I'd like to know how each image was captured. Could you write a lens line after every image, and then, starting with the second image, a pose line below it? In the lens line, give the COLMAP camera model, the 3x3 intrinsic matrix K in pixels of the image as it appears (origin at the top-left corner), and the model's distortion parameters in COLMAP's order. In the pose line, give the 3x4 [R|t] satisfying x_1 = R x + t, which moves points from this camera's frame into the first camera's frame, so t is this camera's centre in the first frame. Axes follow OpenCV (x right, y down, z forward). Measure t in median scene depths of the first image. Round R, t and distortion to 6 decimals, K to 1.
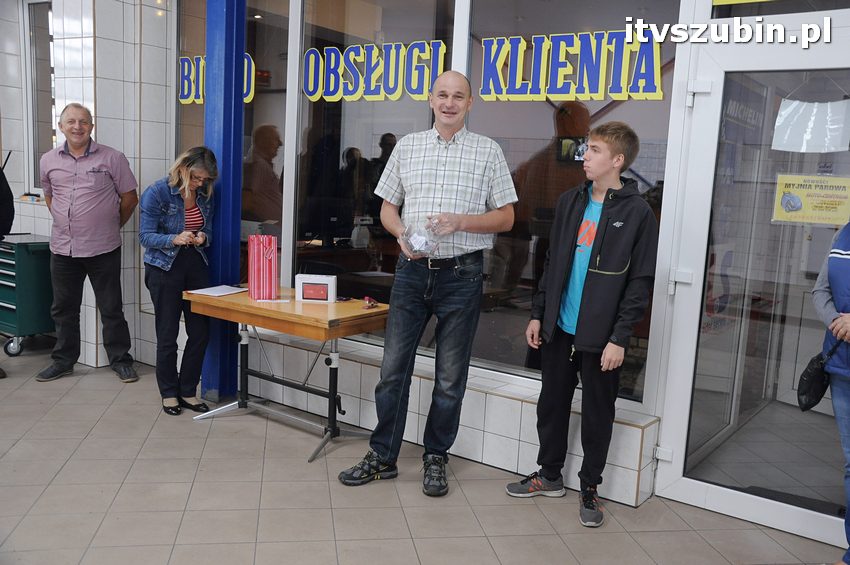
lens RADIAL K [[809.0, 0, 448.2], [0, 809.0, 282.2], [0, 0, 1]] dist [-0.014921, 0.000000]
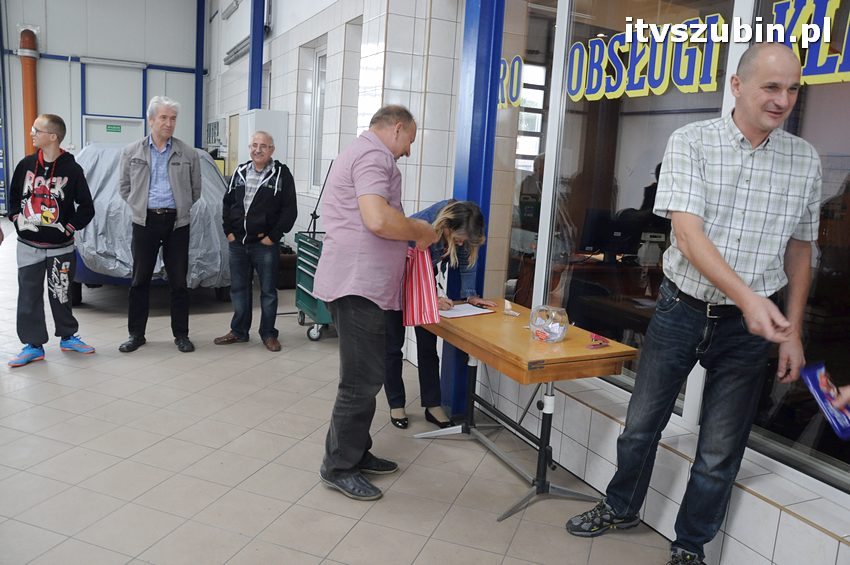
lens RADIAL K [[694.5, 0, 423.3], [0, 694.5, 275.8], [0, 0, 1]] dist [-0.081720, 0.077321]
pose [[0.862813, 0.080238, -0.499114, 0.089932], [-0.082024, 0.996461, 0.018398, -0.037434], [0.498824, 0.025065, 0.866341, 0.295104]]
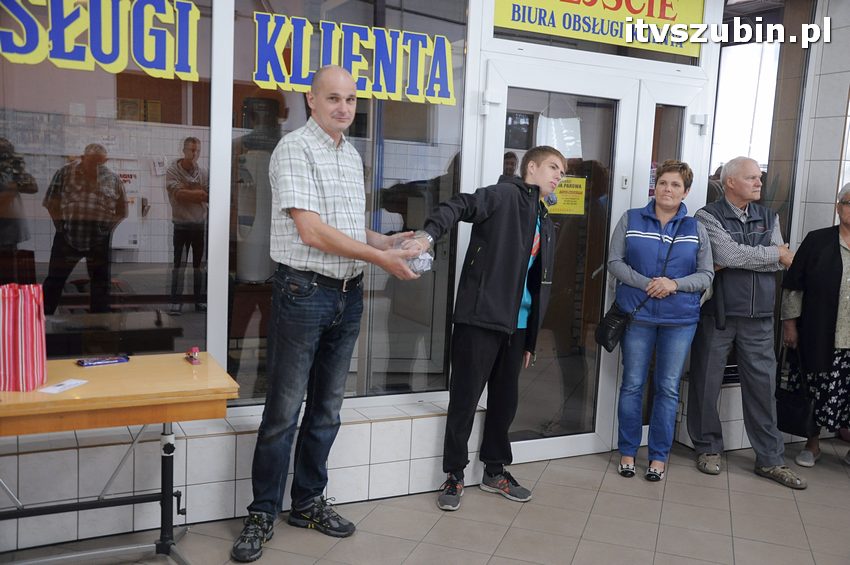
lens RADIAL K [[835.1, 0, 405.8], [0, 835.1, 276.7], [0, 0, 1]] dist [-0.001352, 0.000000]
pose [[0.466711, -0.134013, 0.874197, -0.624243], [0.099473, 0.990135, 0.098680, -0.097211], [-0.878798, 0.040904, 0.475438, 0.446711]]
